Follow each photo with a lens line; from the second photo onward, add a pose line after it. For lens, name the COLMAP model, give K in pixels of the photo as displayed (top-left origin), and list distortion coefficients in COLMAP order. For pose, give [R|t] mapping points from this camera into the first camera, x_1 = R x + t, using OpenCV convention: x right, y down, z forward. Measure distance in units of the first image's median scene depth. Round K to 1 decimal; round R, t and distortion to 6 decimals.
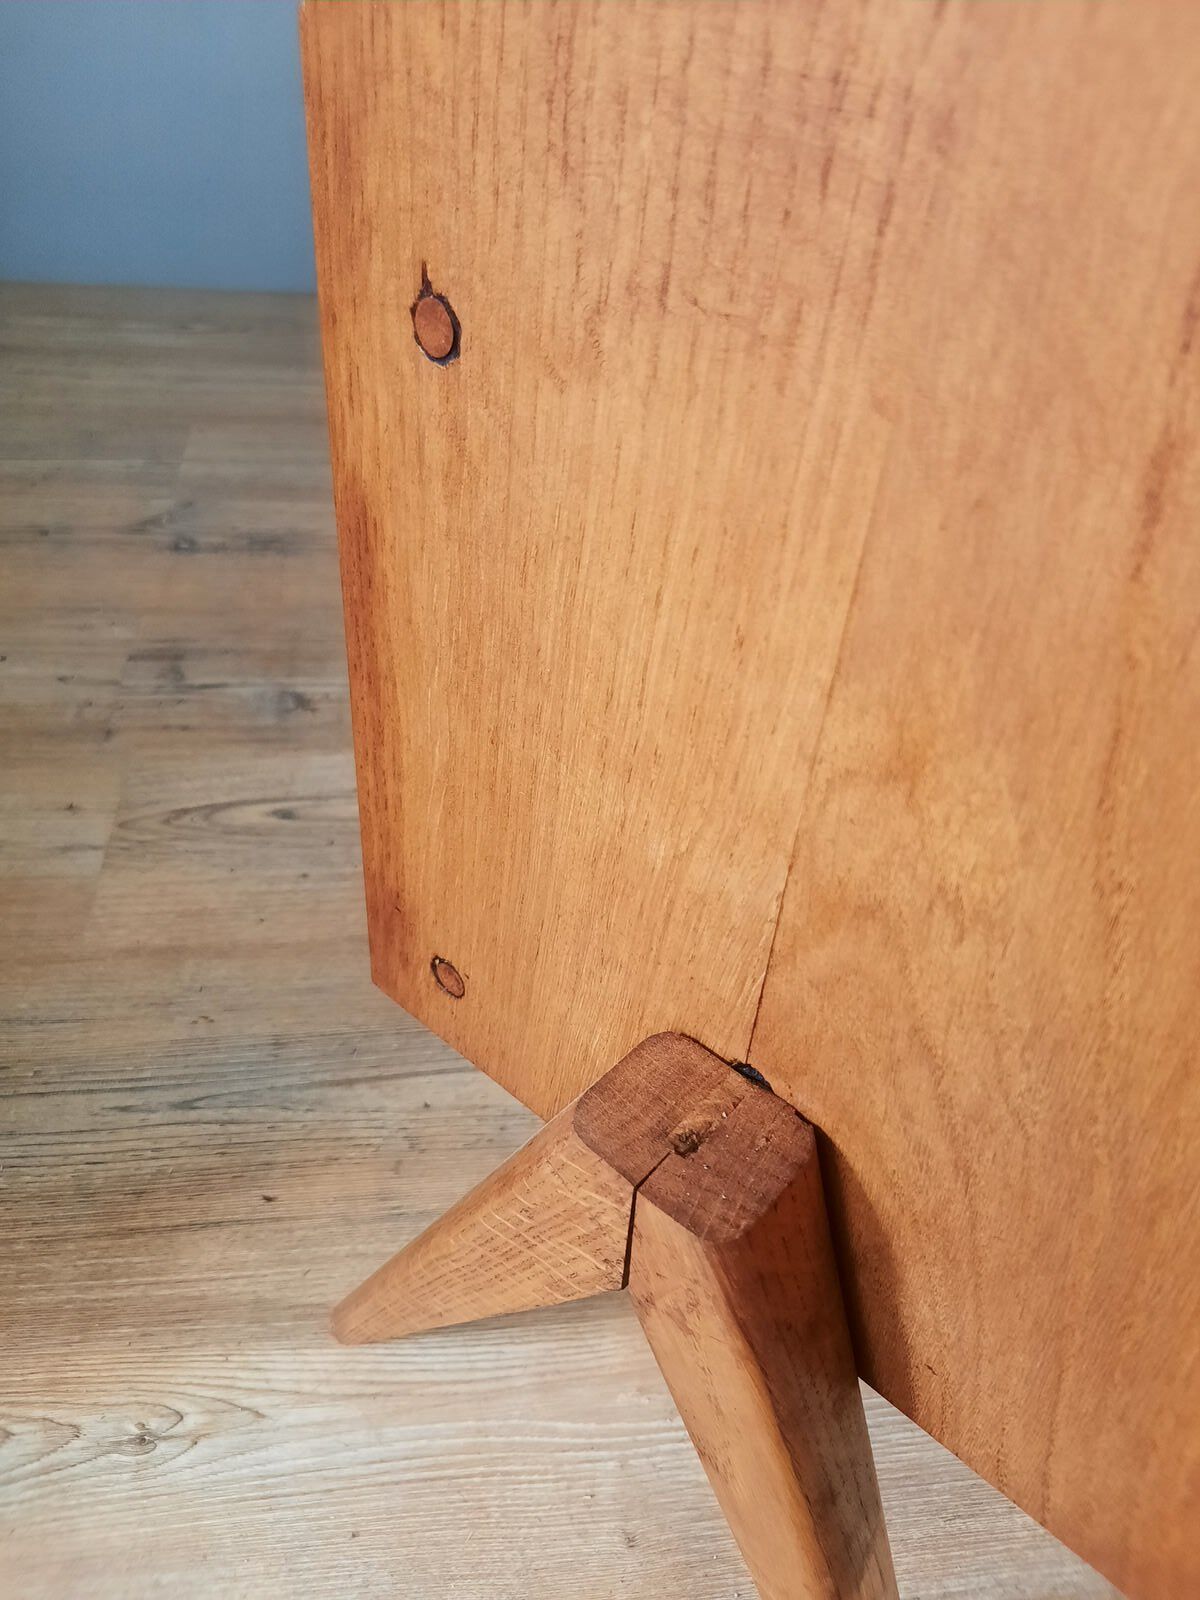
lens RADIAL K [[1183.2, 0, 605.6], [0, 1183.2, 796.1], [0, 0, 1]] dist [0.028362, -0.034687]
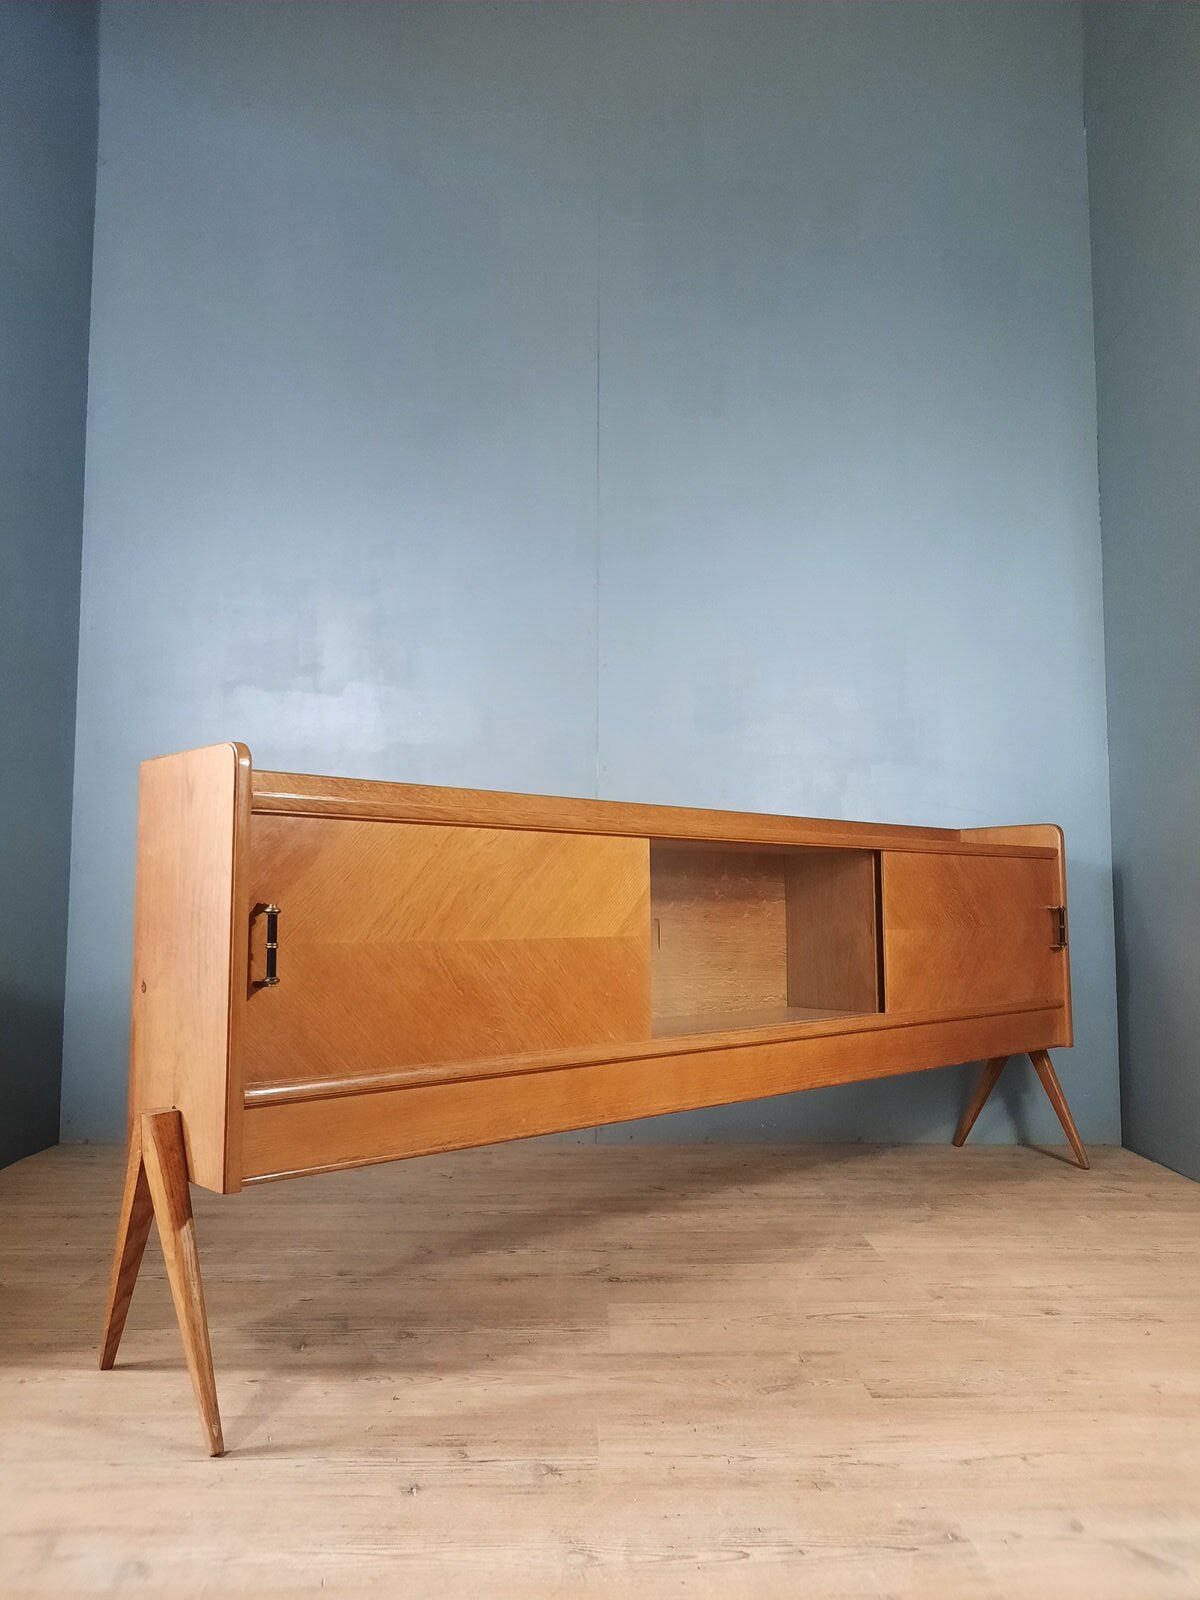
lens RADIAL K [[1183.2, 0, 597.4], [0, 1183.2, 797.7], [0, 0, 1]] dist [0.028362, -0.034687]
pose [[0.990083, -0.092399, -0.105819, 1.373891], [-0.012195, 0.693884, -0.719984, 1.574888], [0.139951, 0.714135, 0.685876, -1.715007]]
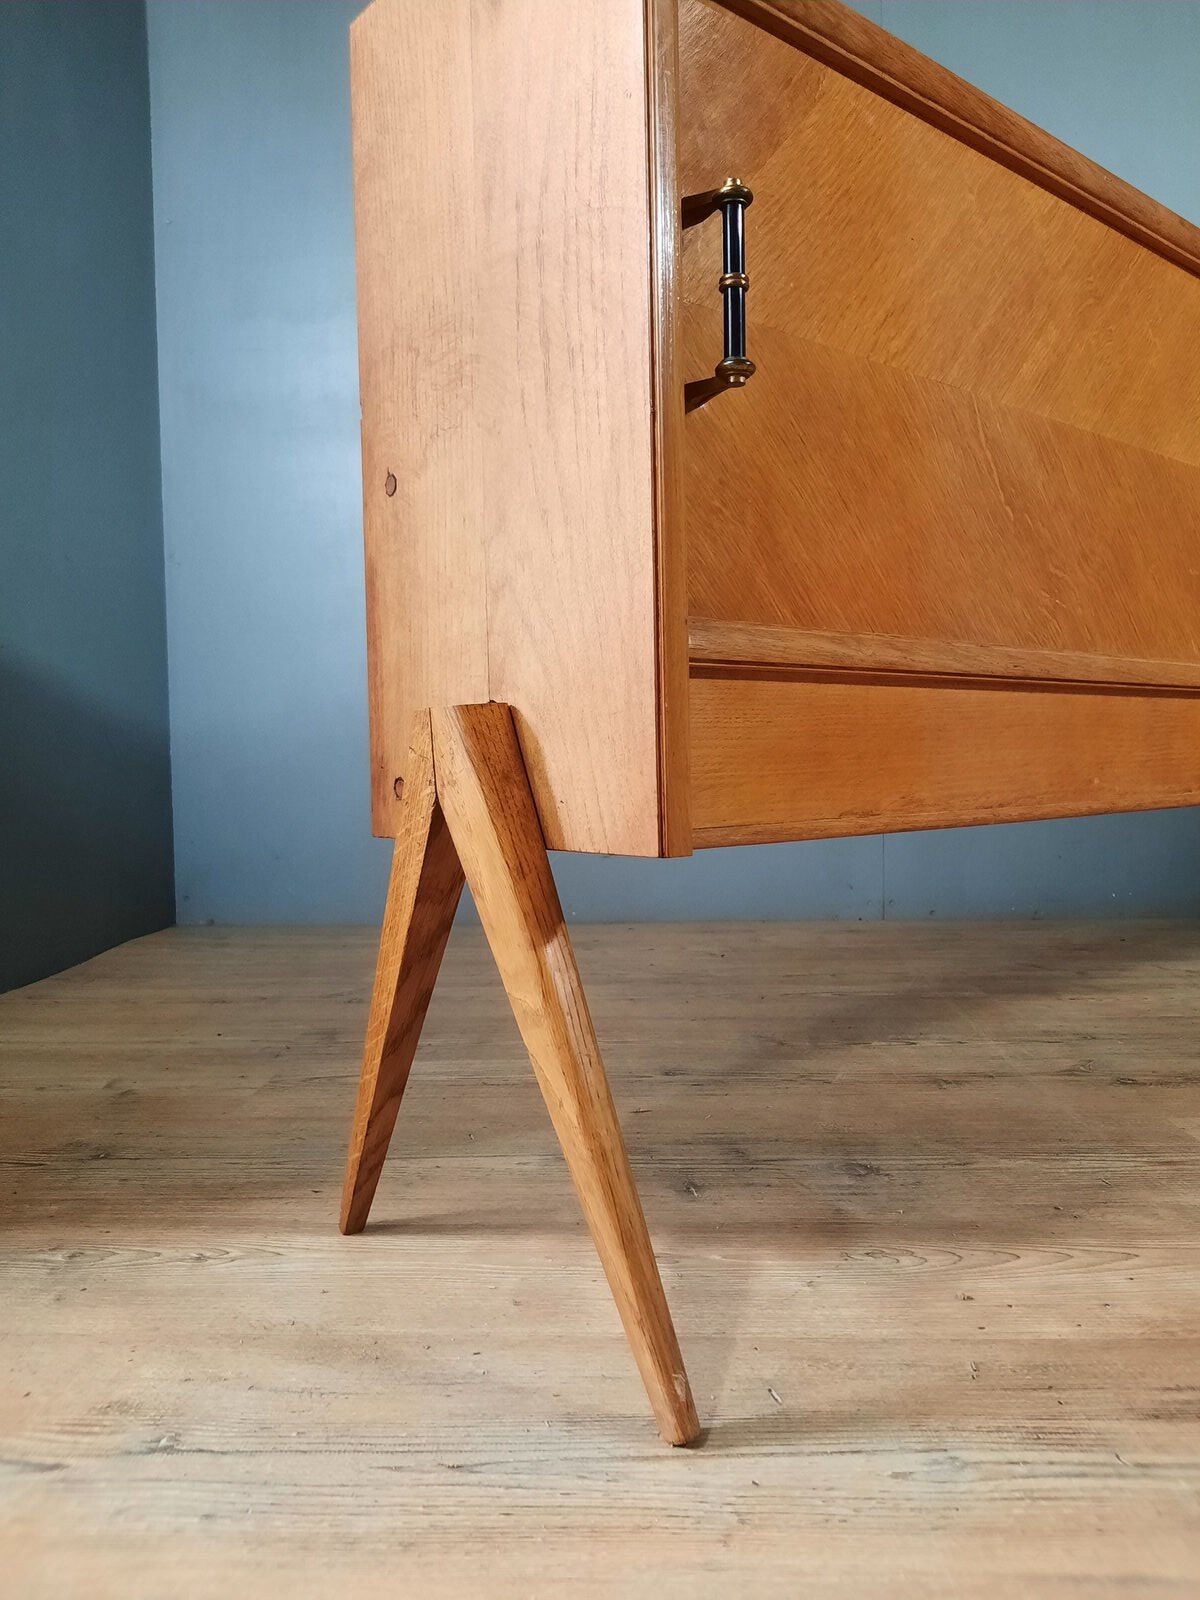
lens RADIAL K [[1183.2, 0, 593.6], [0, 1183.2, 802.1], [0, 0, 1]] dist [0.028362, -0.034687]
pose [[0.981895, -0.092978, -0.165035, 0.366923], [-0.030635, 0.781830, -0.622738, 0.979148], [0.186930, 0.616520, 0.764827, -0.353898]]
